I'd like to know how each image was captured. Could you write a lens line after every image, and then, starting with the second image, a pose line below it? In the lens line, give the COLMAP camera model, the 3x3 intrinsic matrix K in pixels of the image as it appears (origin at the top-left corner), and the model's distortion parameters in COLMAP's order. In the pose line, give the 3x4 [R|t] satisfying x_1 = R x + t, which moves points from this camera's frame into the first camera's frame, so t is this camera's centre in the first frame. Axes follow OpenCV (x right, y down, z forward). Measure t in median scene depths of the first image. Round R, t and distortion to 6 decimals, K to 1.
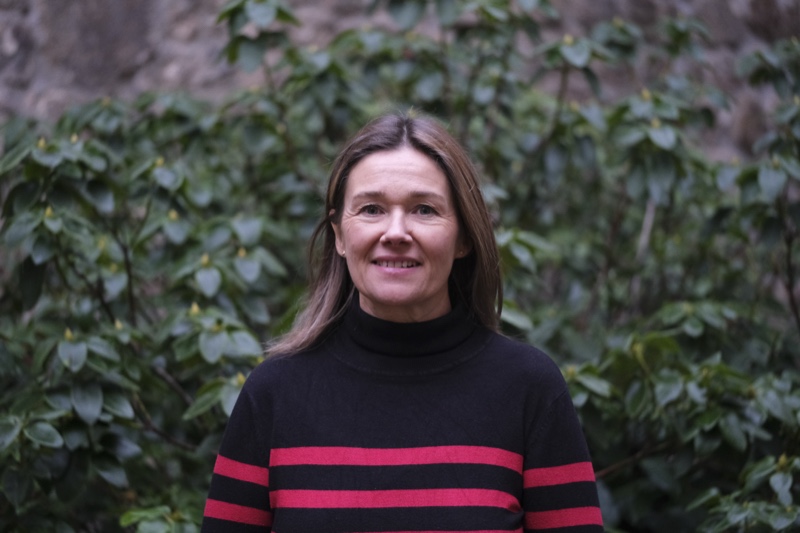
lens RADIAL K [[2873.7, 0, 398.4], [0, 2873.7, 182.6], [0, 0, 1]] dist [0.248410, 0.000000]
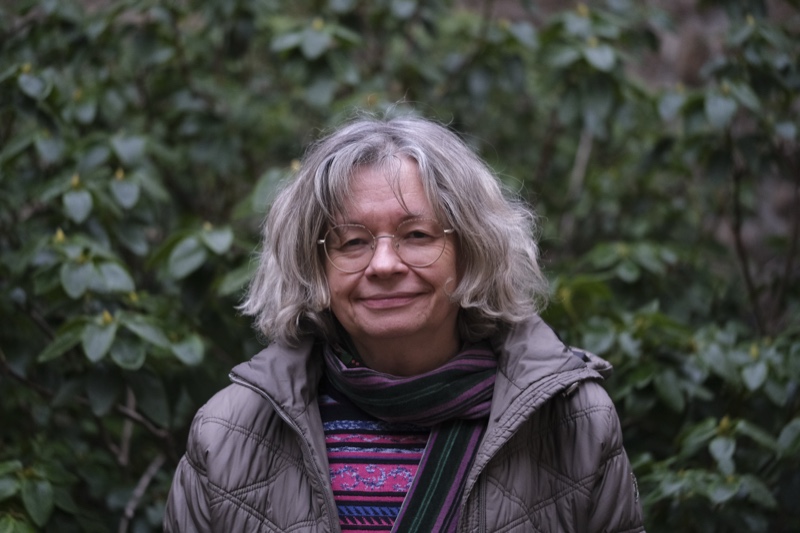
lens RADIAL K [[2873.7, 0, 379.7], [0, 2873.7, 203.3], [0, 0, 1]] dist [0.248410, 0.000000]
pose [[0.999585, 0.025026, 0.014295, 0.013069], [-0.025409, 0.999304, 0.027298, 0.007348], [-0.013602, -0.027650, 0.999525, 0.119645]]
